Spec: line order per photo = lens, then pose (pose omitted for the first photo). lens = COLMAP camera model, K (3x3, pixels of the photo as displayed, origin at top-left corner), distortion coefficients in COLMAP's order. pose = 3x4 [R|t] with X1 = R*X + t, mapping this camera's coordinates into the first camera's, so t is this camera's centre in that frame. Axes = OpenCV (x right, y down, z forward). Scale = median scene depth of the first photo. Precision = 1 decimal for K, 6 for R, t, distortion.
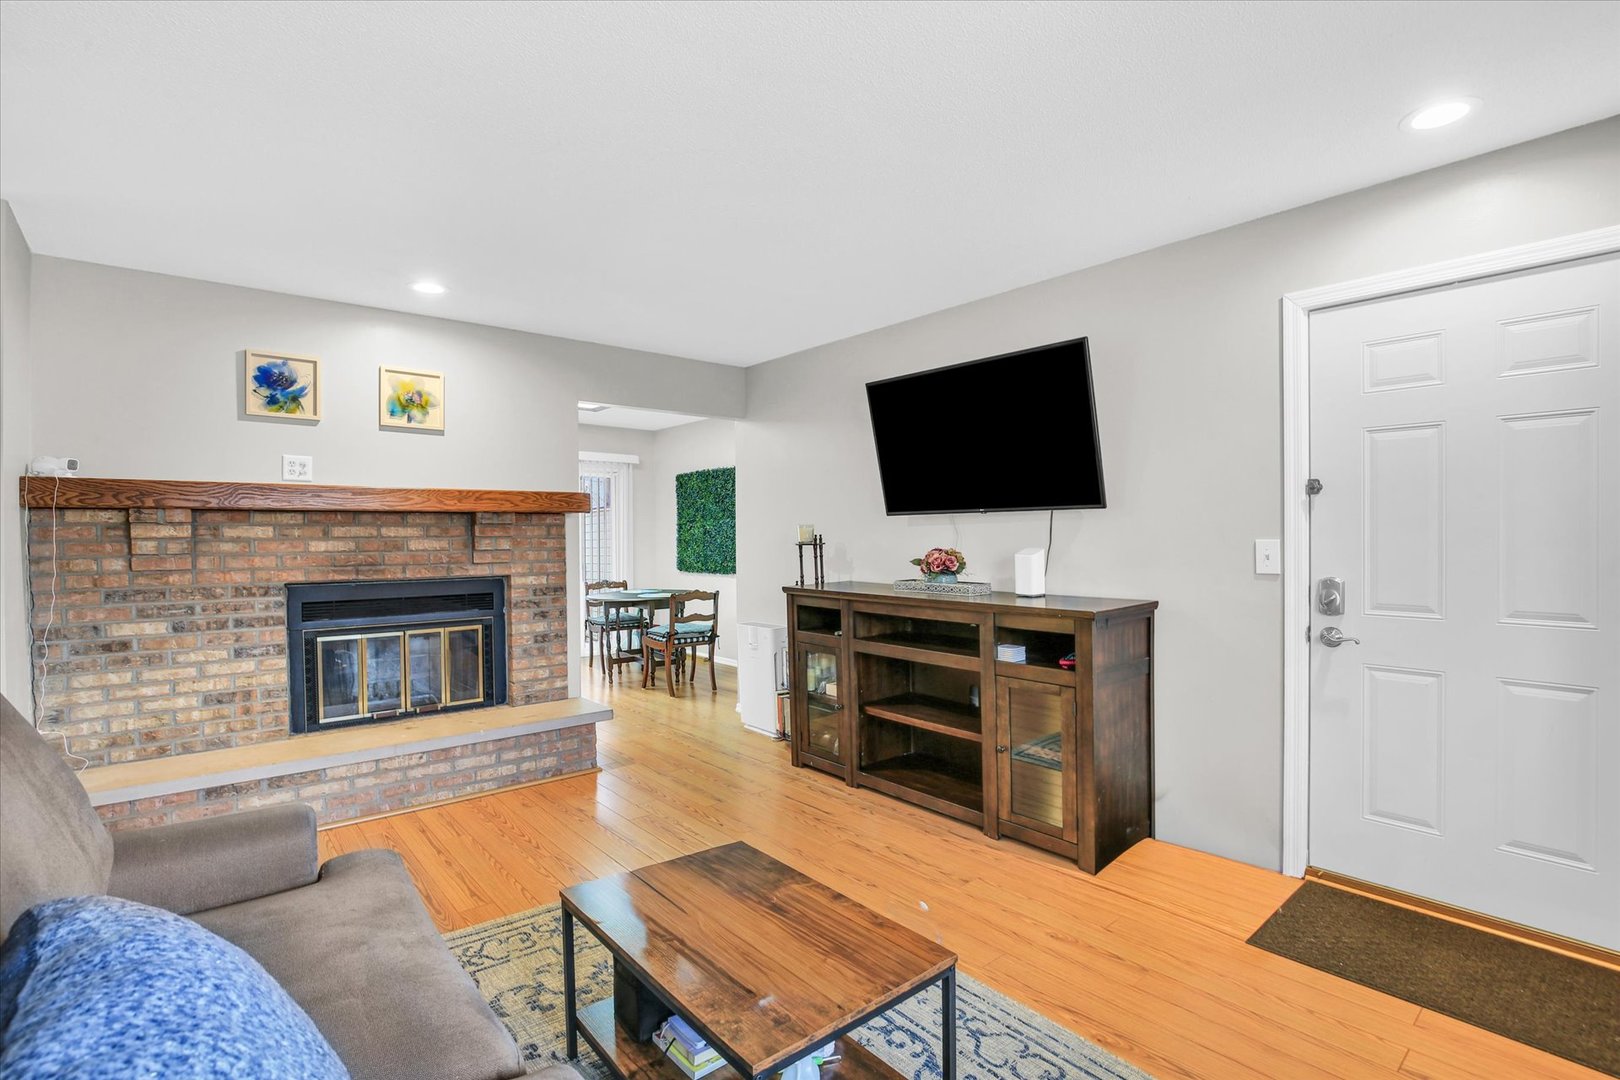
lens RADIAL K [[755.0, 0, 797.3], [0, 755.0, 538.0], [0, 0, 1]] dist [-0.031899, 0.006350]
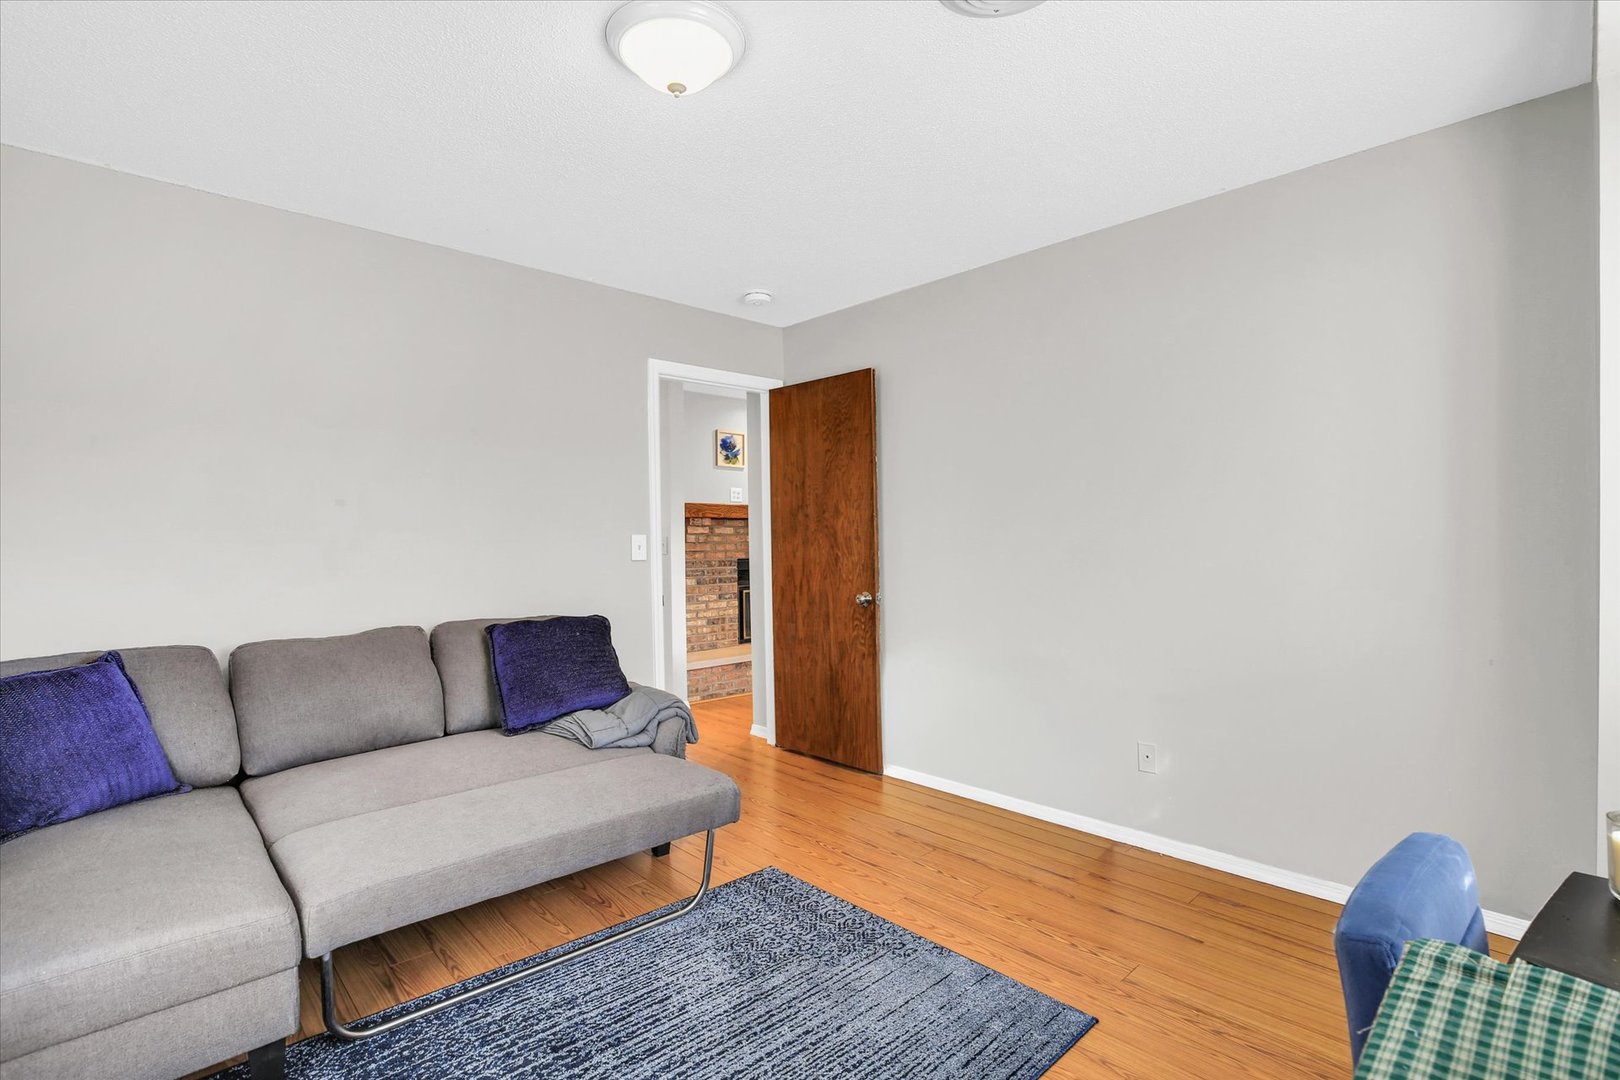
lens RADIAL K [[726.6, 0, 810.9], [0, 726.6, 539.8], [0, 0, 1]] dist [-0.001415, -0.000015]
pose [[0.998022, 0.000337, 0.062870, -0.613936], [-0.000175, 0.999997, -0.002578, 0.018266], [-0.062871, 0.002562, 0.998018, -0.763566]]
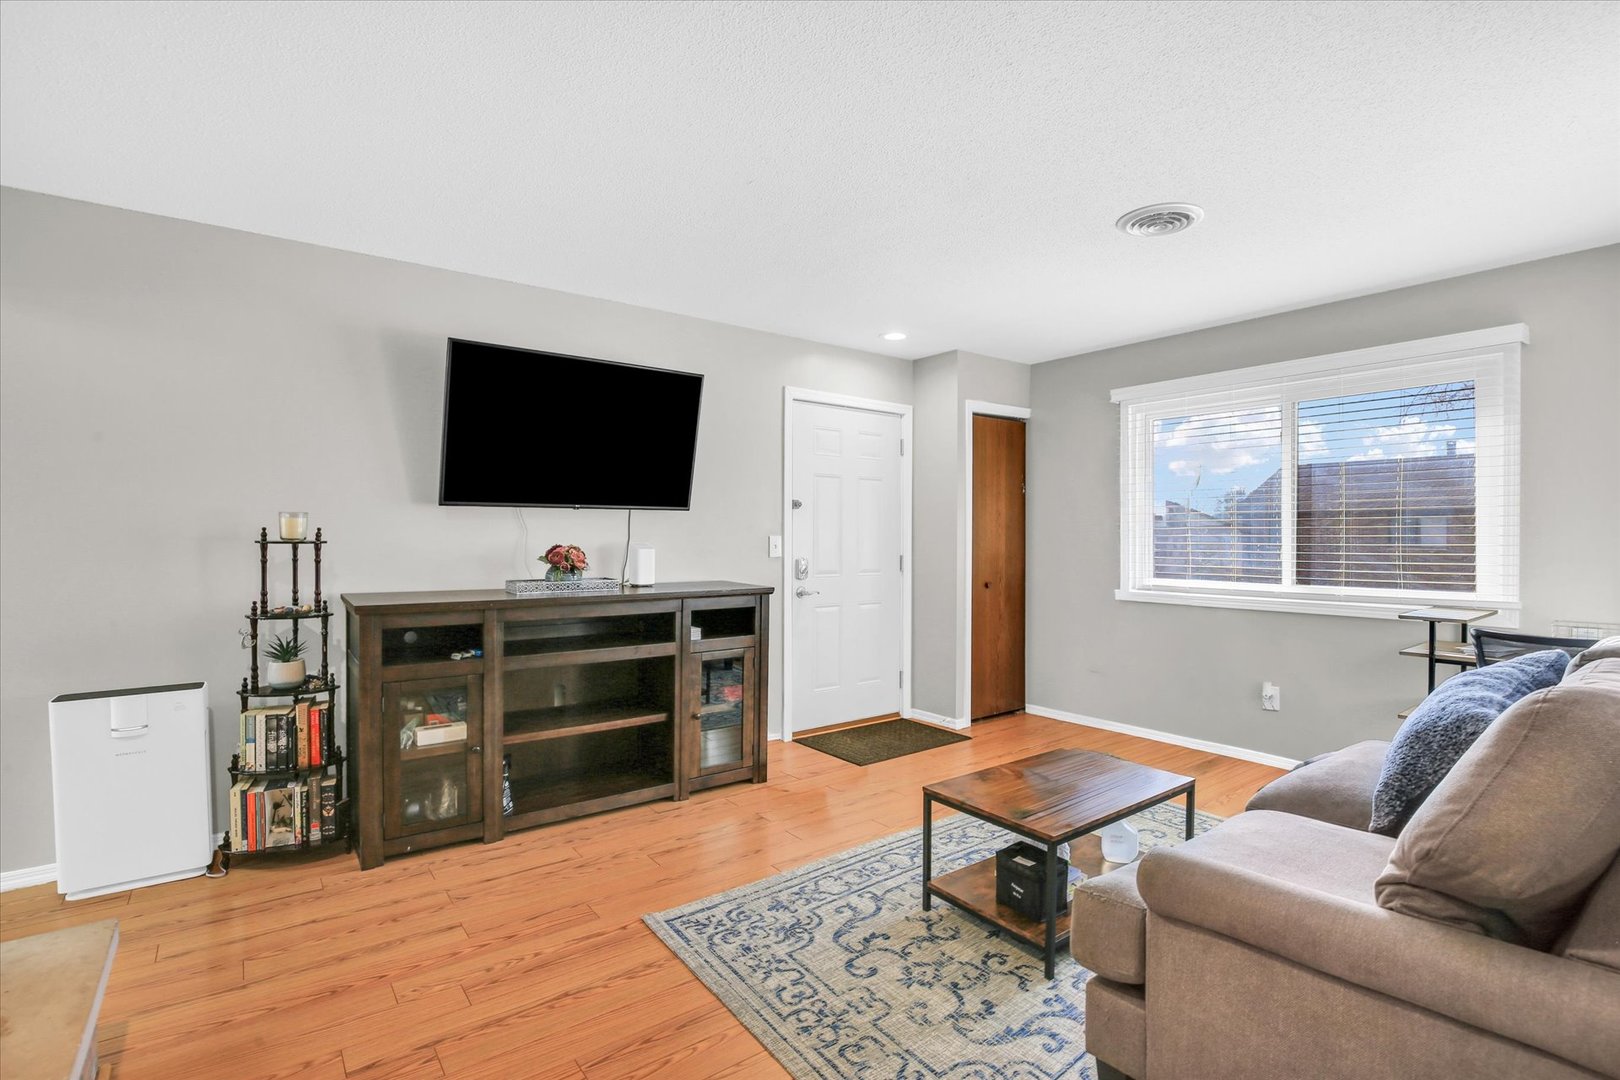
lens RADIAL K [[755.0, 0, 794.7], [0, 755.0, 548.2], [0, 0, 1]] dist [-0.031899, 0.006350]
pose [[0.052485, -0.011569, 0.998555, -0.750095], [-0.000036, 0.999933, 0.011587, 0.007928], [-0.998622, -0.000644, 0.052481, 0.678454]]
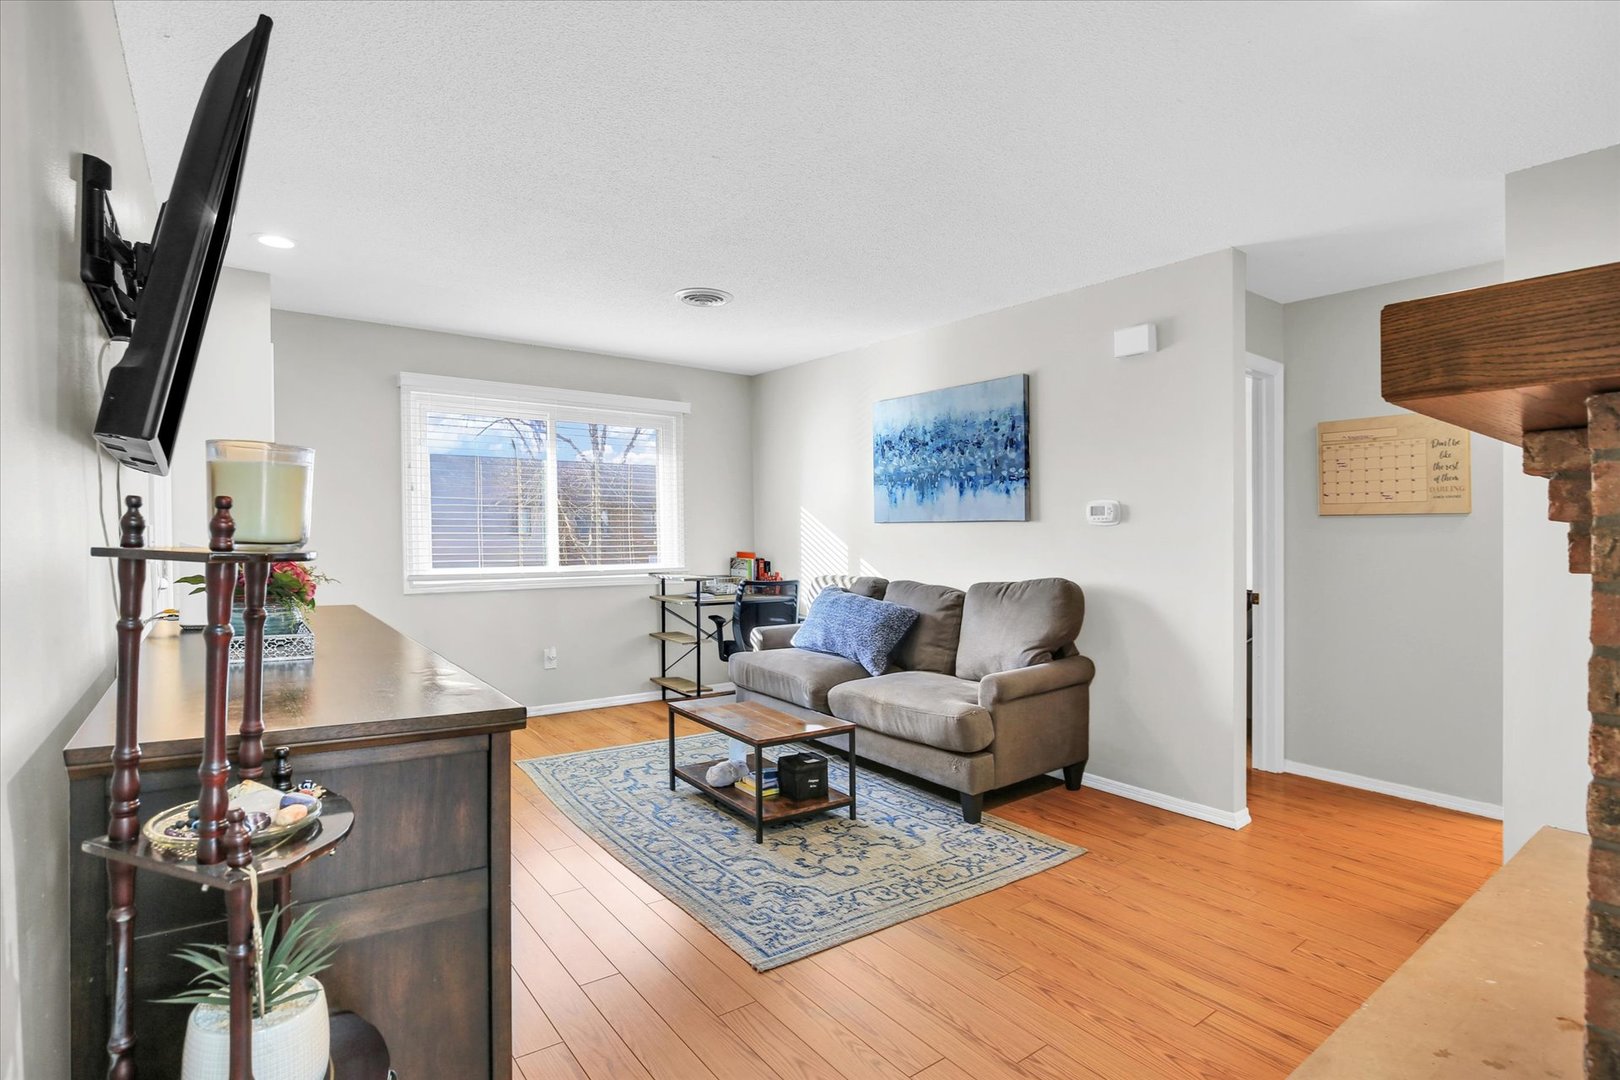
lens RADIAL K [[806.6, 0, 807.7], [0, 806.6, 553.5], [0, 0, 1]] dist [-0.029832, -0.000278]
pose [[-0.998949, -0.007213, 0.045256, -0.141669], [-0.005835, 0.999517, 0.030511, 0.002689], [-0.045454, 0.030215, -0.998509, 1.475971]]
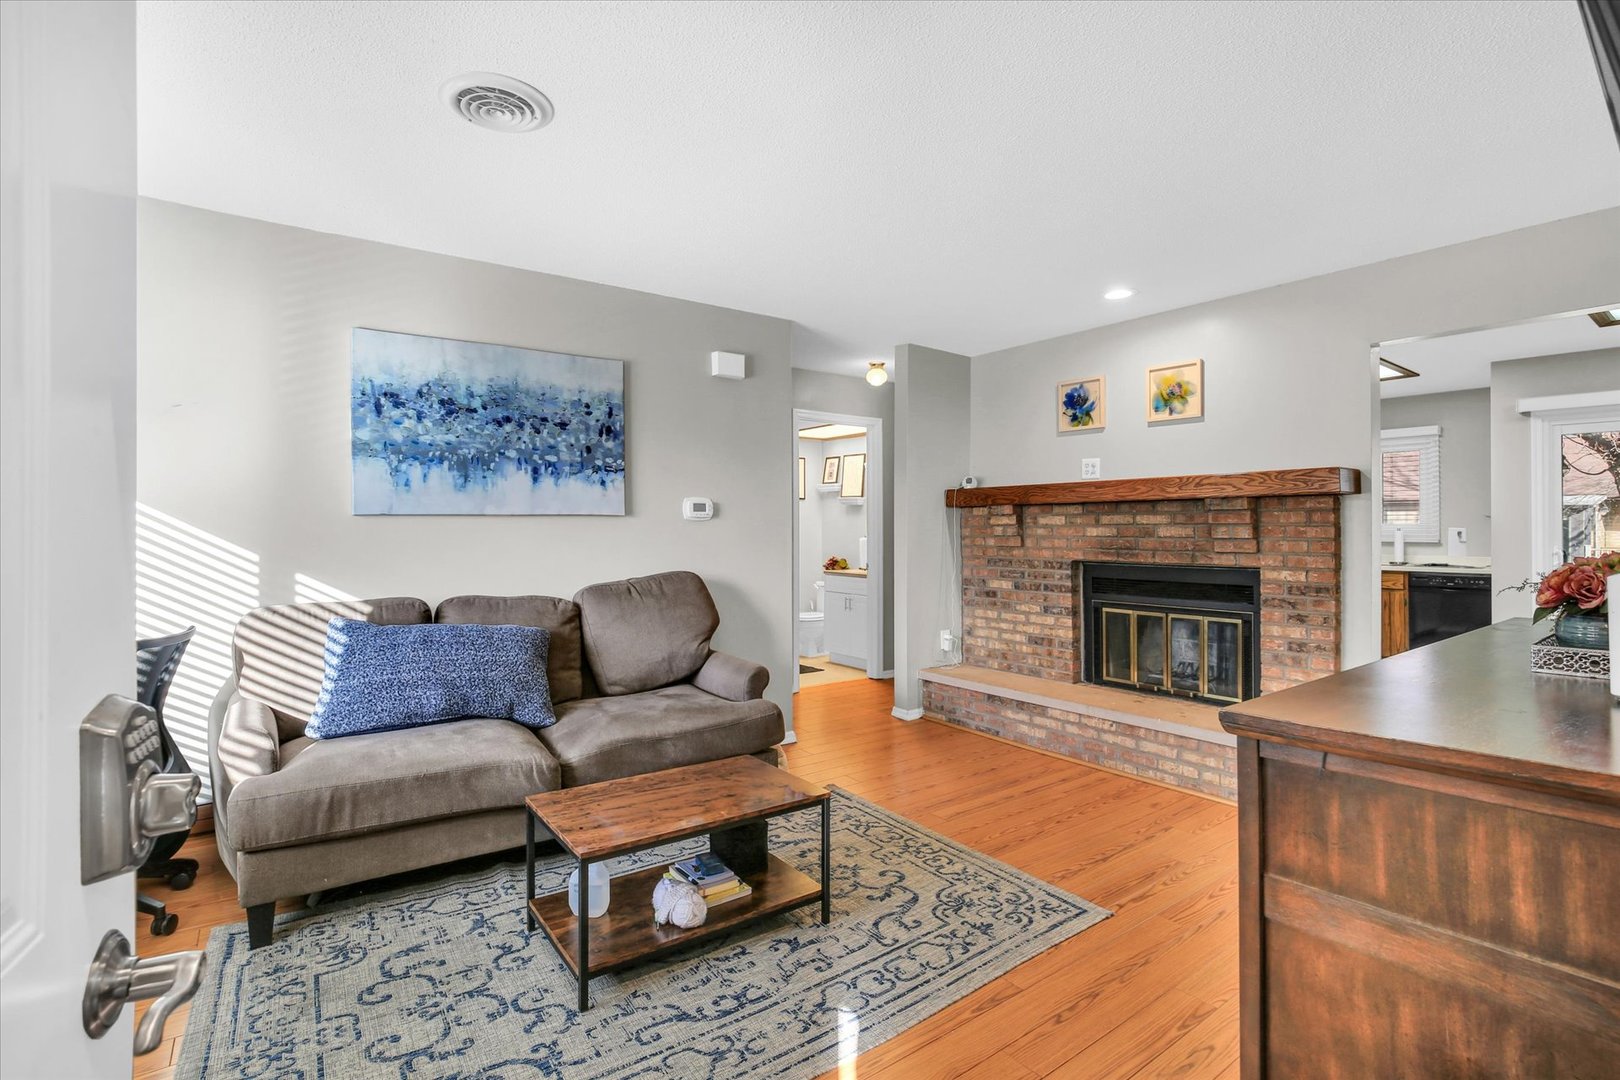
lens RADIAL K [[755.0, 0, 810.9], [0, 755.0, 525.2], [0, 0, 1]] dist [-0.031899, 0.006350]
pose [[-0.050121, 0.000711, -0.998743, 0.613329], [-0.003282, 0.999994, 0.000877, 0.000790], [0.998738, 0.003322, -0.050119, 0.611407]]
